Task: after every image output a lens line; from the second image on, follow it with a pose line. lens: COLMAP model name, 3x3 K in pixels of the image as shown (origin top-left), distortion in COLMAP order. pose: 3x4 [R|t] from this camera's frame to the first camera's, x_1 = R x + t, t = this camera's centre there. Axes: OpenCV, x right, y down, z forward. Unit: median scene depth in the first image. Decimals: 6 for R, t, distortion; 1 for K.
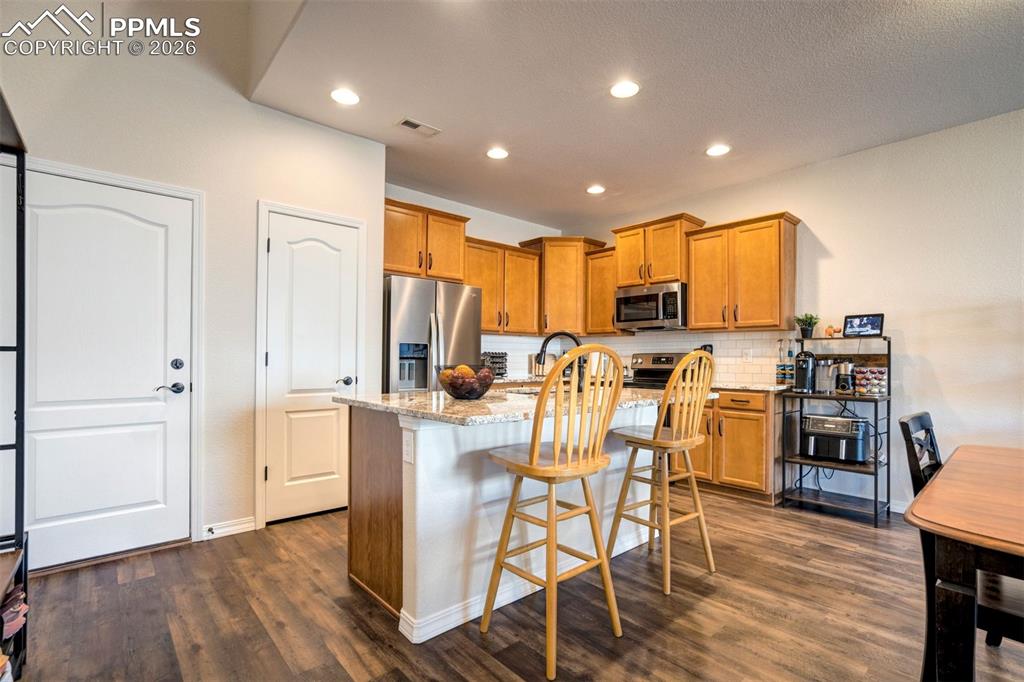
lens RADIAL K [[473.5, 0, 516.8], [0, 473.5, 356.1], [0, 0, 1]] dist [-0.048482, 0.028444]
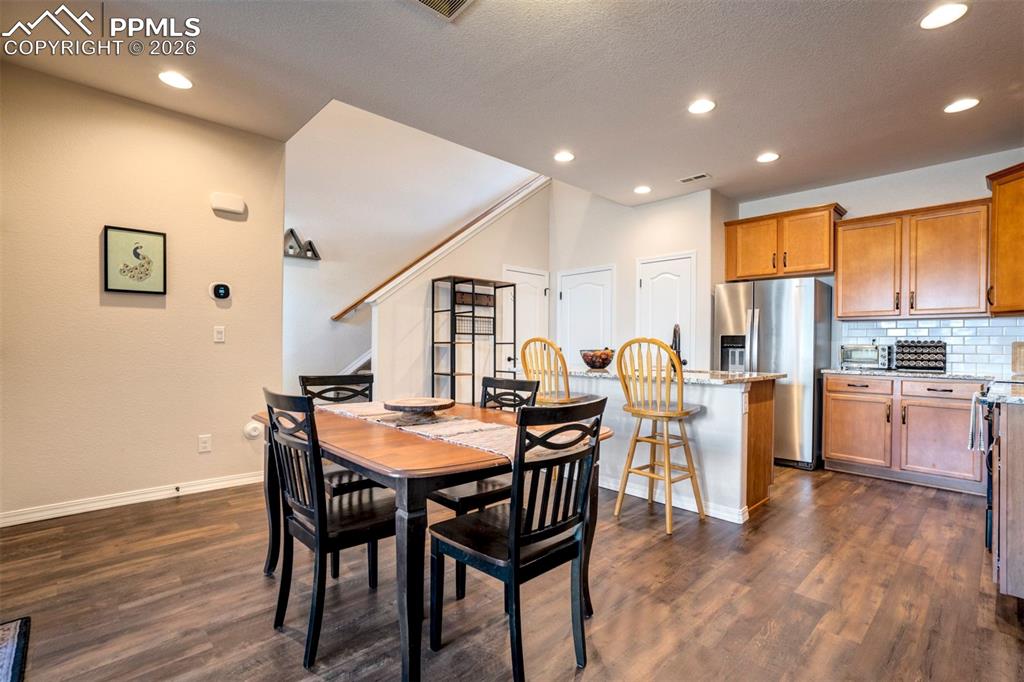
lens RADIAL K [[473.7, 0, 518.3], [0, 473.7, 347.2], [0, 0, 1]] dist [-0.046155, 0.024307]
pose [[0.033258, -0.004759, -0.999435, 0.911850], [-0.002830, 0.999984, -0.004856, 0.010866], [0.999443, 0.002990, 0.033244, 0.355308]]
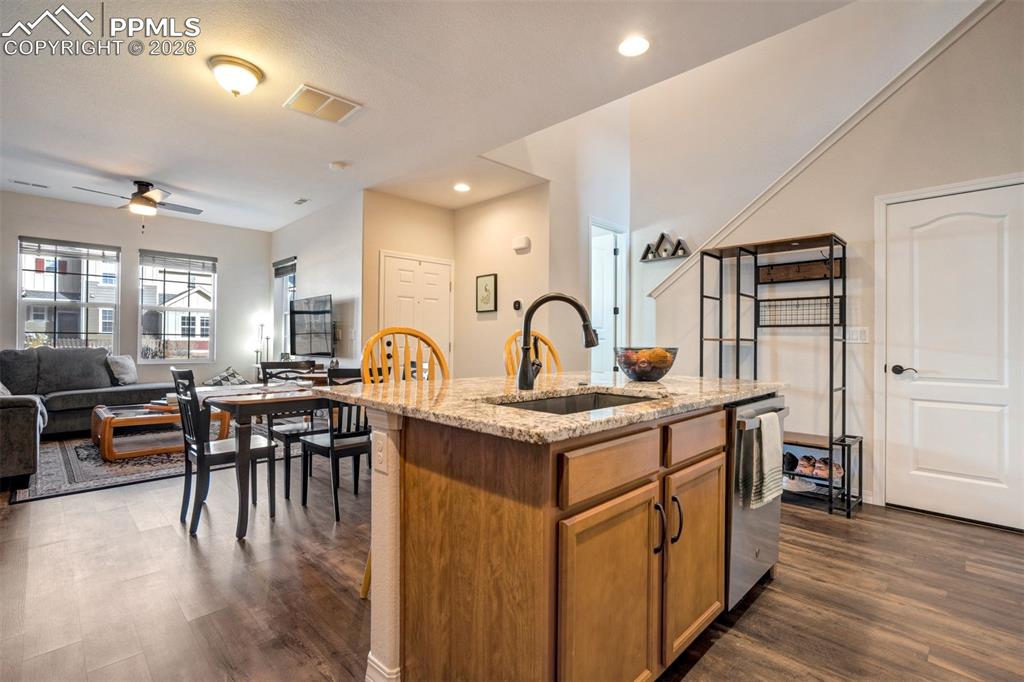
lens RADIAL K [[478.3, 0, 517.4], [0, 478.3, 338.2], [0, 0, 1]] dist [-0.036342, 0.022845]
pose [[-0.997951, -0.016377, -0.061853, 0.125009], [-0.015617, 0.999797, -0.012741, 0.009194], [0.062049, -0.011748, -0.998004, 1.096908]]
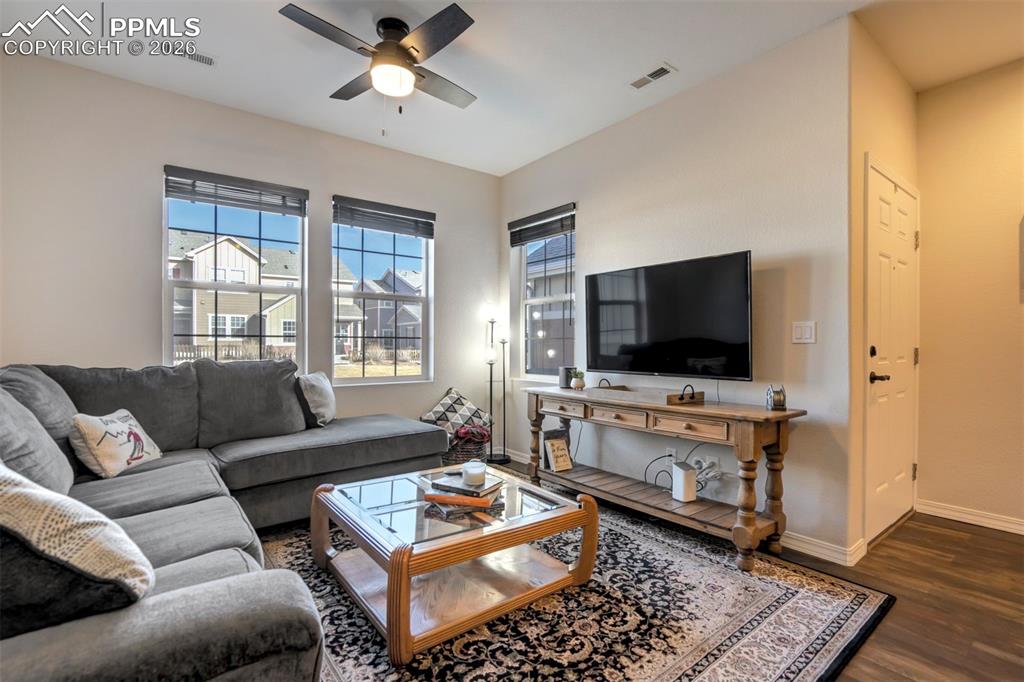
lens RADIAL K [[473.7, 0, 518.3], [0, 473.7, 347.2], [0, 0, 1]] dist [-0.046155, 0.024307]
pose [[-0.997857, -0.009601, 0.064730, 0.812903], [-0.009467, 0.999952, 0.002367, 0.010112], [-0.064750, 0.001750, -0.997900, 0.409738]]
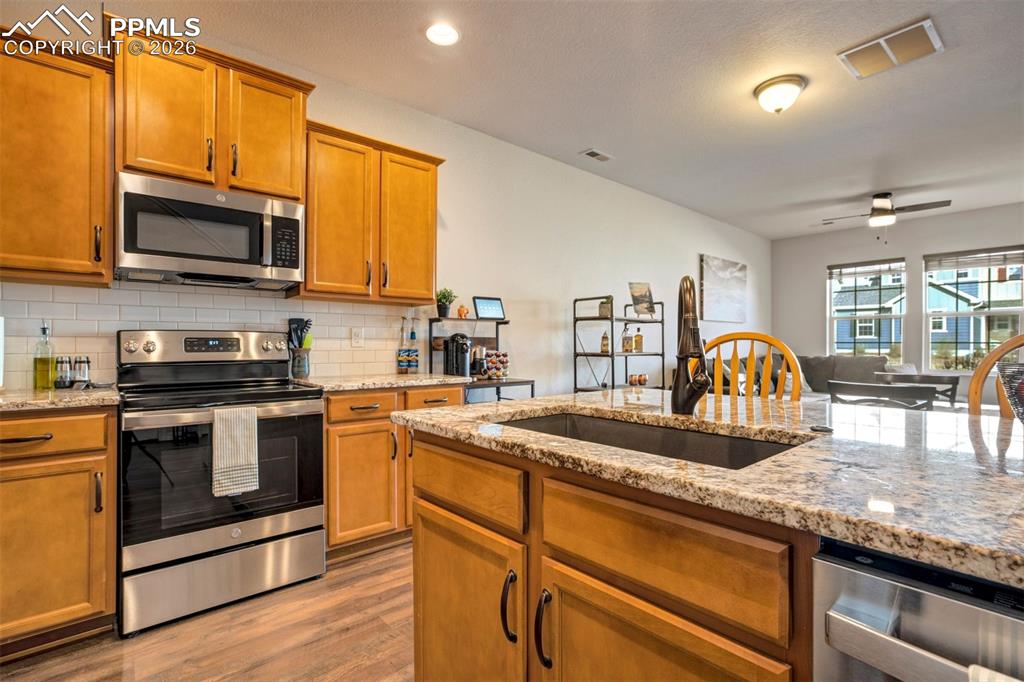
lens RADIAL K [[478.0, 0, 519.3], [0, 478.0, 346.1], [0, 0, 1]] dist [-0.043724, 0.022135]
pose [[0.008116, -0.010248, 0.999915, -0.223167], [-0.008854, 0.999908, 0.010320, 0.003032], [-0.999928, -0.008937, 0.008025, 0.772289]]
